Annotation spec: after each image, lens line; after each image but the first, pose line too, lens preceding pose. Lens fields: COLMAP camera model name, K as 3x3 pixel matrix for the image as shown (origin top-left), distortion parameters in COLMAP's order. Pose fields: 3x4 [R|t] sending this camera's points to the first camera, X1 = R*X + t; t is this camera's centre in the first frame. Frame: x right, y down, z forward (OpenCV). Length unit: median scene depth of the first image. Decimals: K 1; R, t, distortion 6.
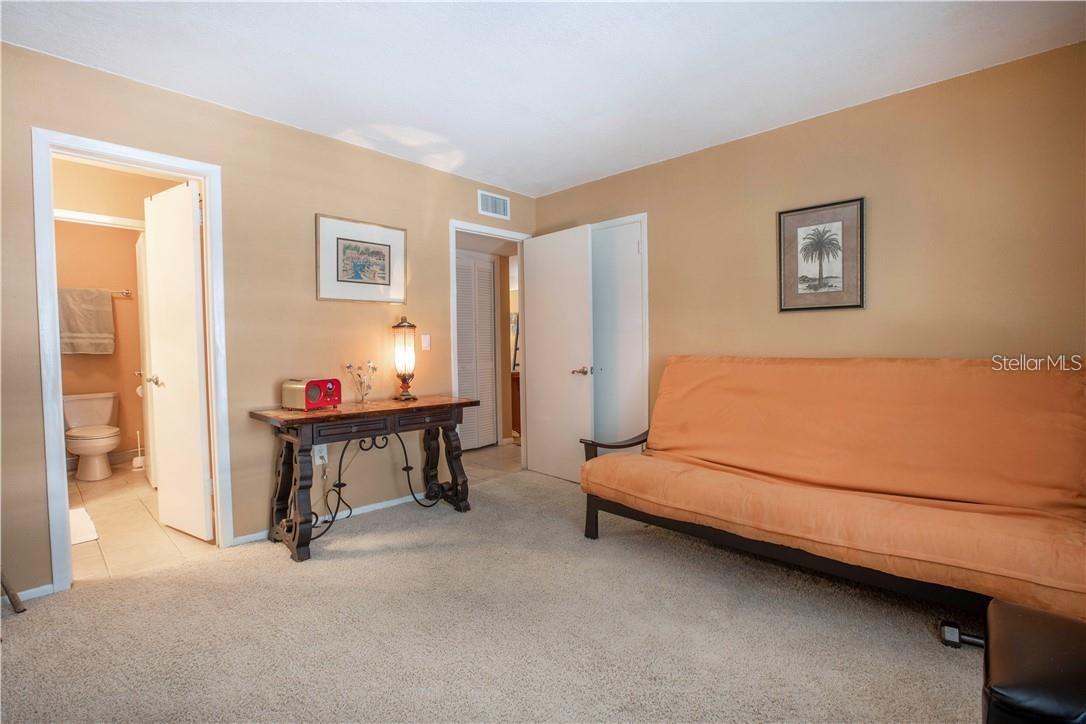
lens RADIAL K [[498.6, 0, 543.0], [0, 498.6, 362.0], [0, 0, 1]] dist [-0.002418, -0.000047]
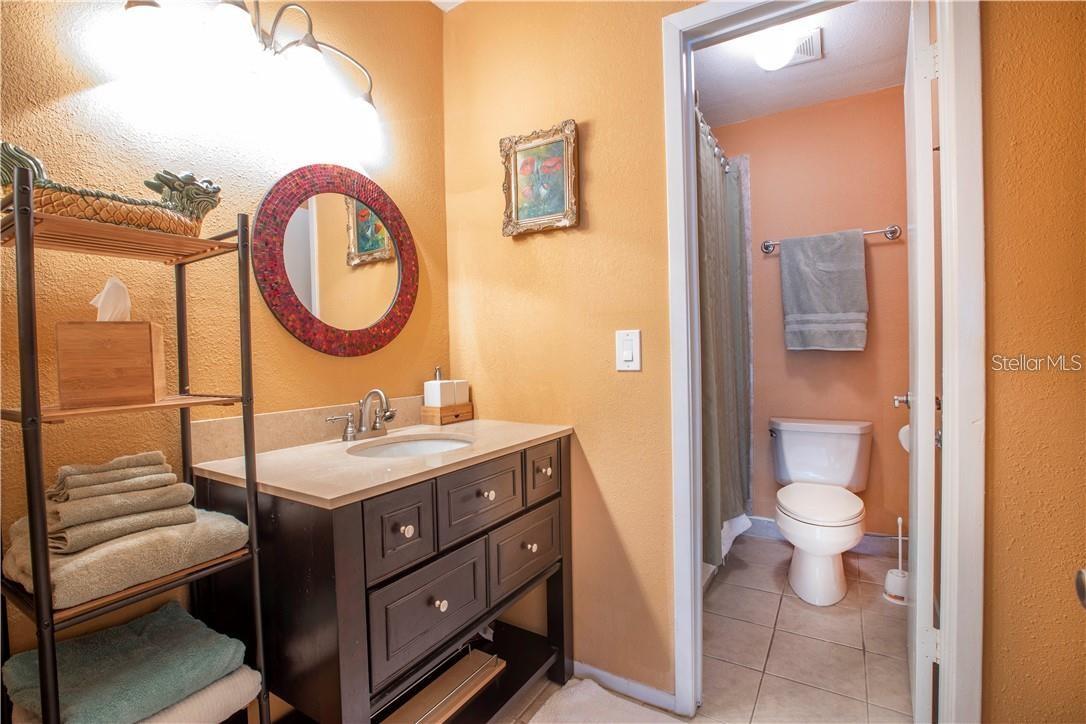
lens RADIAL K [[494.1, 0, 543.0], [0, 494.1, 362.0], [0, 0, 1]] dist [-0.036436, -0.000287]
pose [[0.217108, 0.031017, -0.975655, -0.445432], [-0.012664, 0.999500, 0.028957, -0.015001], [0.976065, 0.006069, 0.217392, 0.569251]]
